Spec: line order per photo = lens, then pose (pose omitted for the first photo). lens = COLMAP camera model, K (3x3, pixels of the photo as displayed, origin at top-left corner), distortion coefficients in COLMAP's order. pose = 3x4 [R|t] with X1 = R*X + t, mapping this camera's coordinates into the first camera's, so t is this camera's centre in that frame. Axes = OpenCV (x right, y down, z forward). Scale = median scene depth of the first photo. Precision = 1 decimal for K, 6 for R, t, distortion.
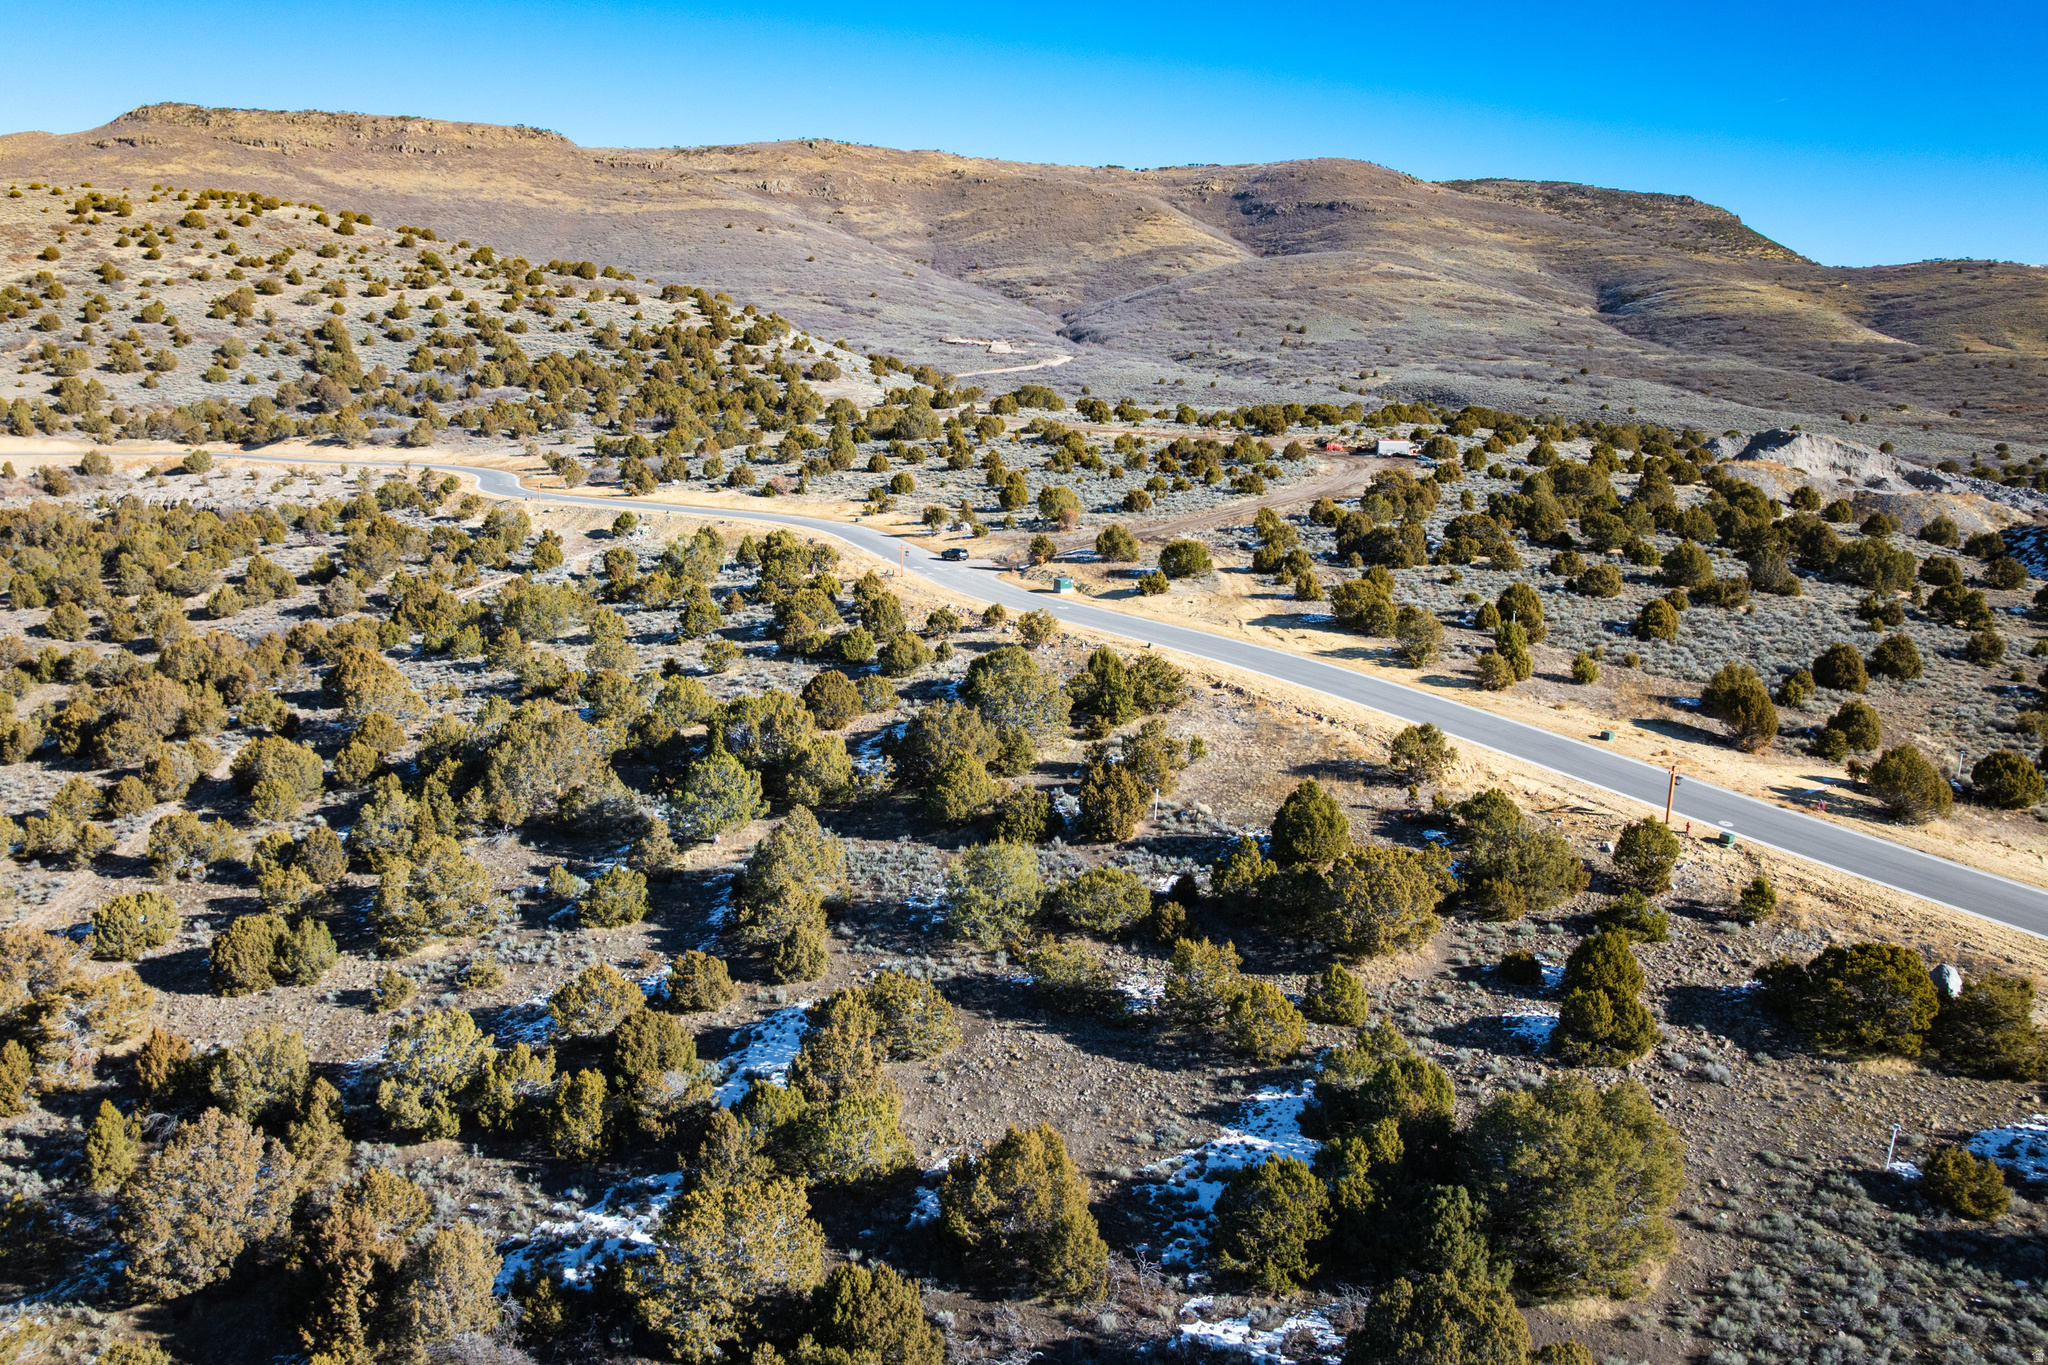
lens RADIAL K [[1429.3, 0, 1034.7], [0, 1429.3, 686.0], [0, 0, 1]] dist [-0.047483, 0.010184]
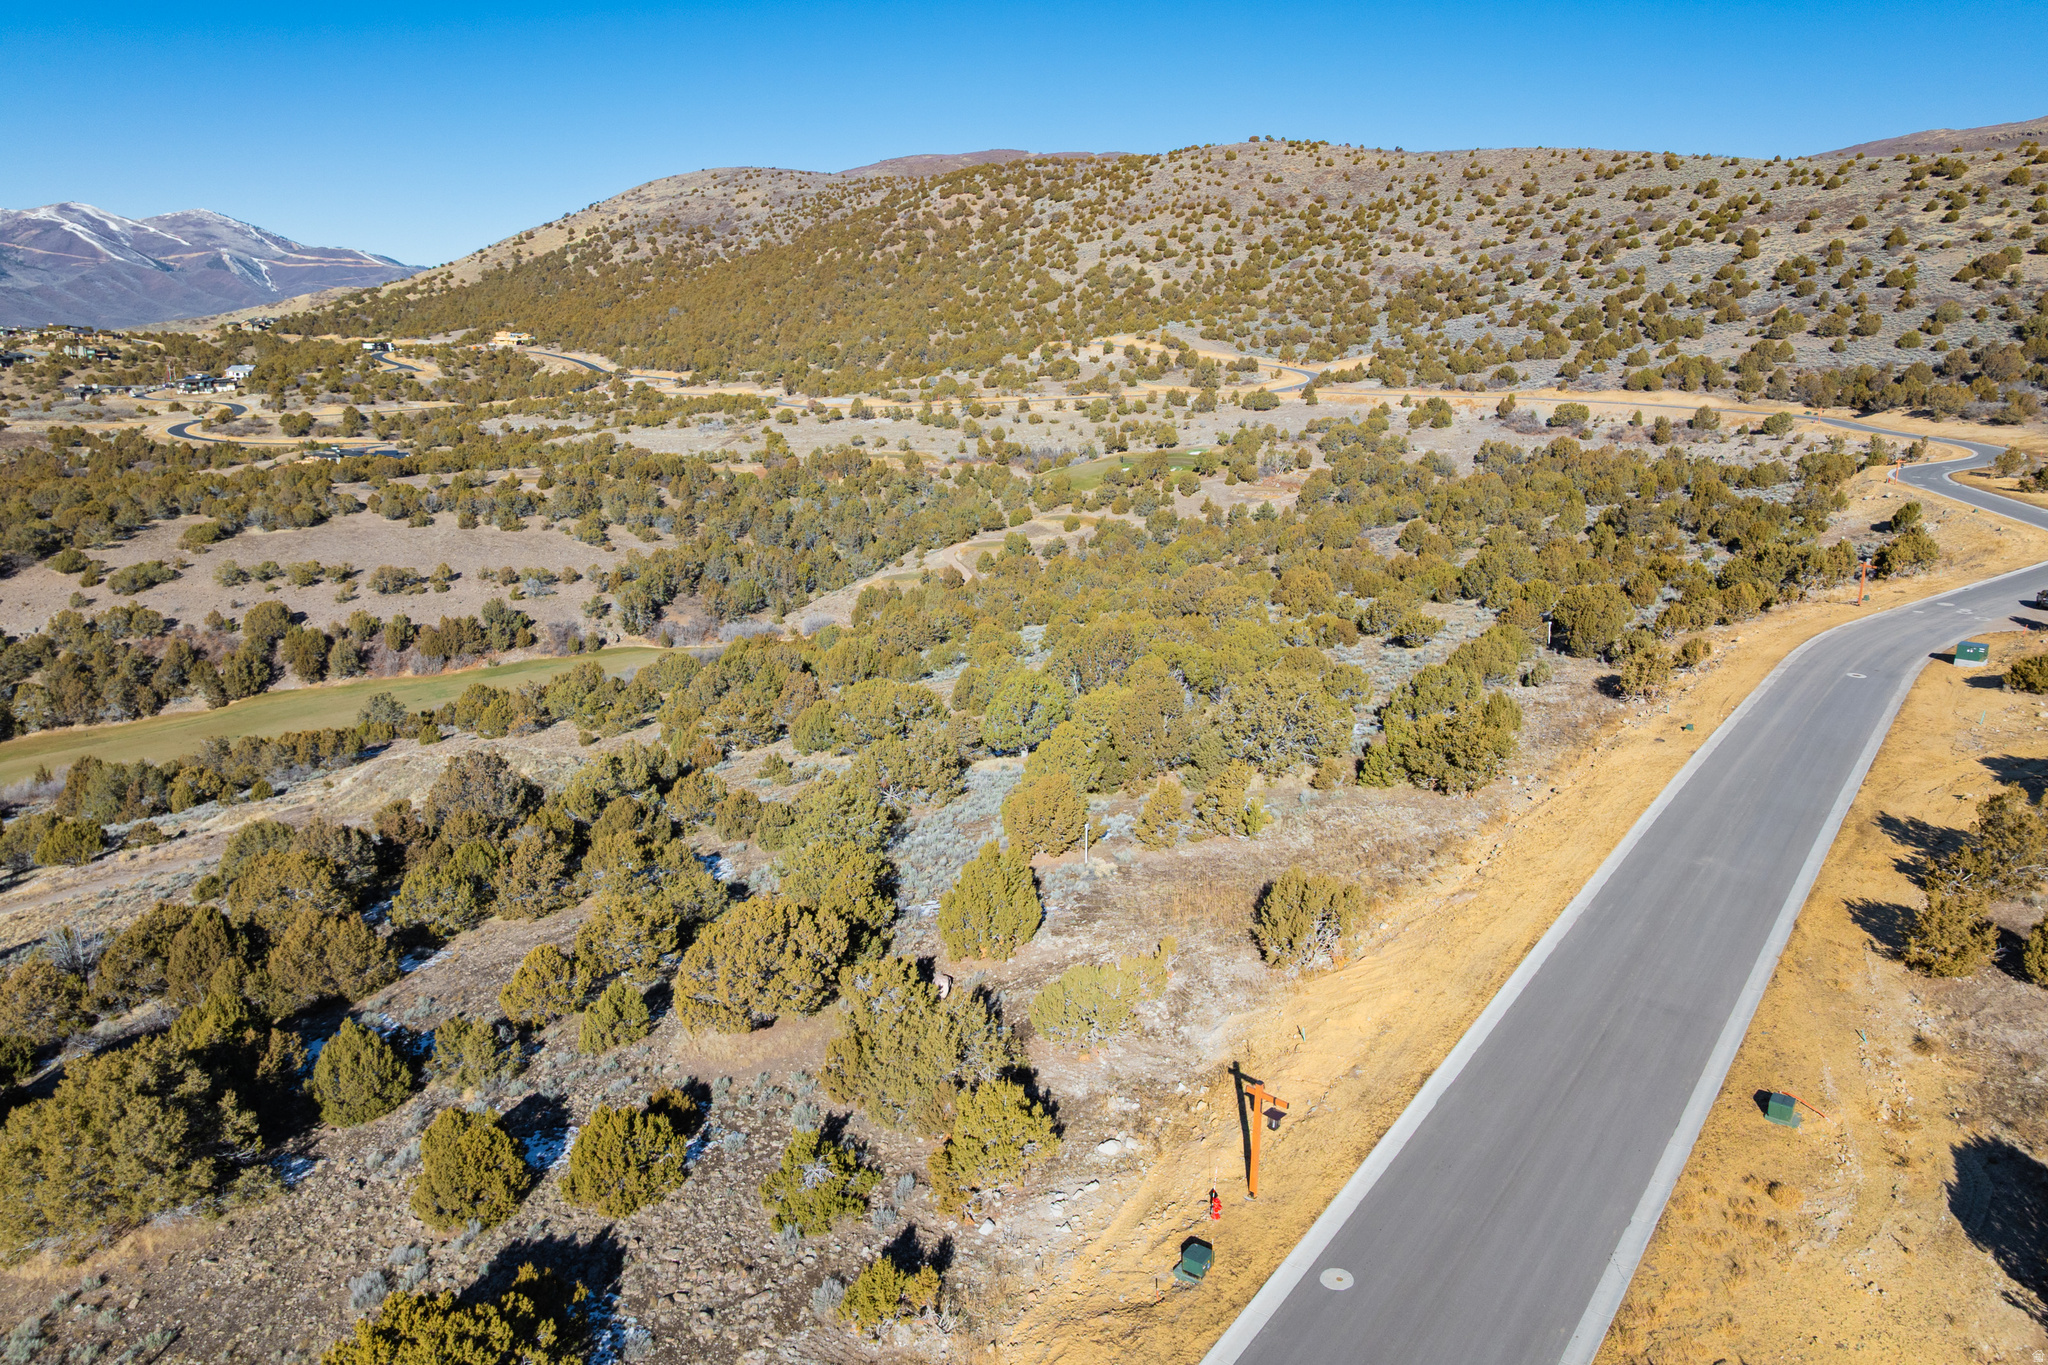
lens RADIAL K [[1431.8, 0, 1033.8], [0, 1431.8, 687.5], [0, 0, 1]] dist [-0.043504, 0.002679]
pose [[0.309796, 0.224066, -0.924024, 0.139459], [-0.209026, 0.964110, 0.163707, -0.021425], [0.927542, 0.142429, 0.345513, 0.126120]]
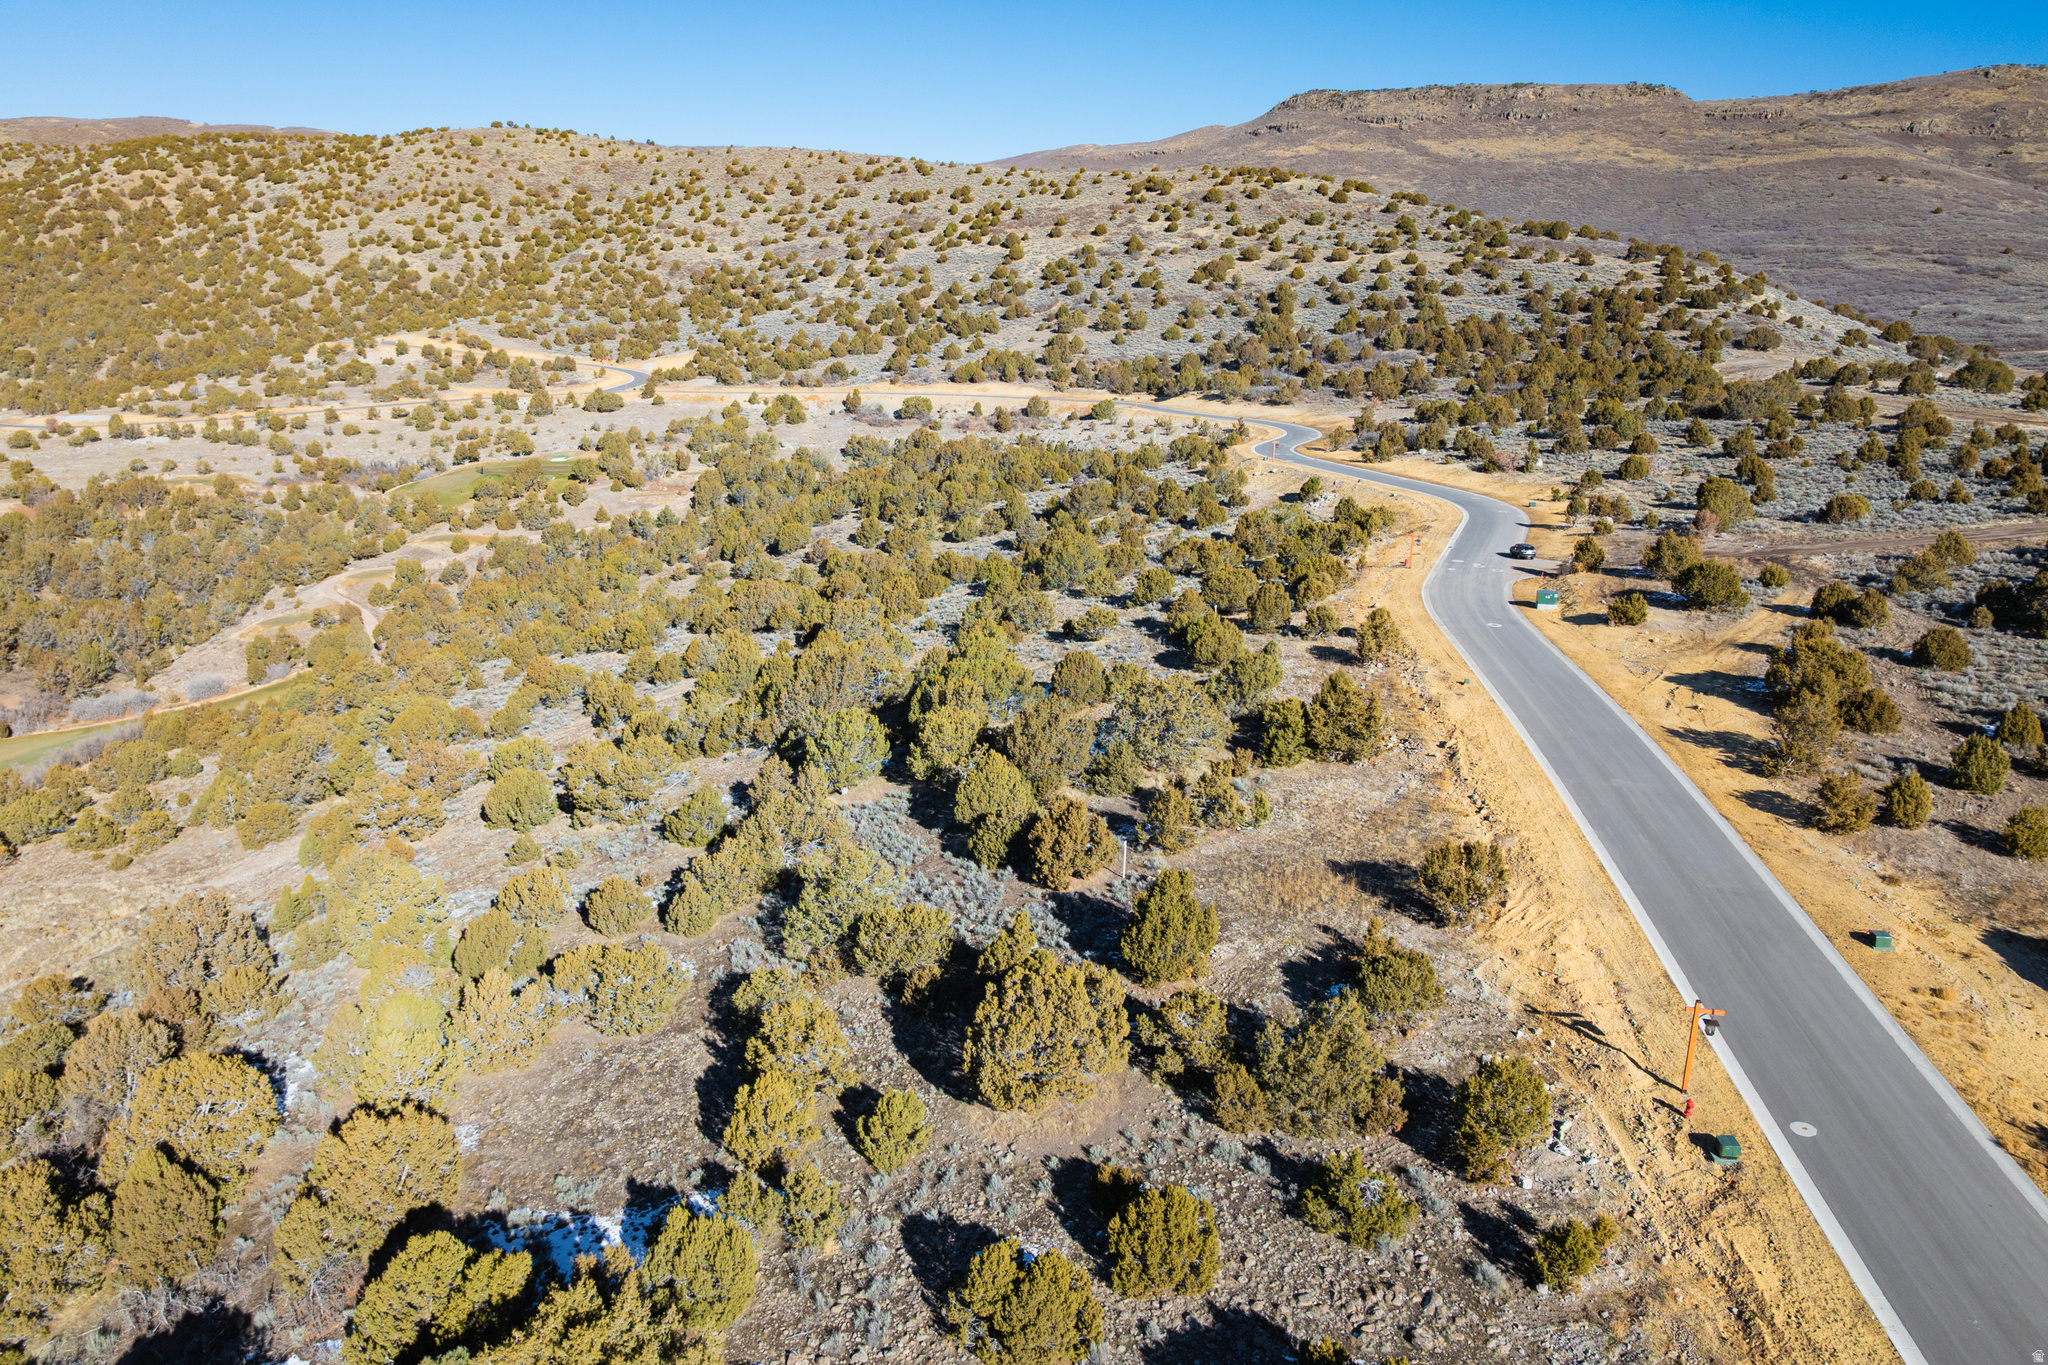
lens RADIAL K [[1431.8, 0, 1033.8], [0, 1431.8, 687.5], [0, 0, 1]] dist [-0.043504, 0.002679]
pose [[0.742604, 0.162191, -0.649795, 0.101956], [-0.146957, 0.986049, 0.078175, -0.012713], [0.653408, 0.037439, 0.756079, 0.062419]]
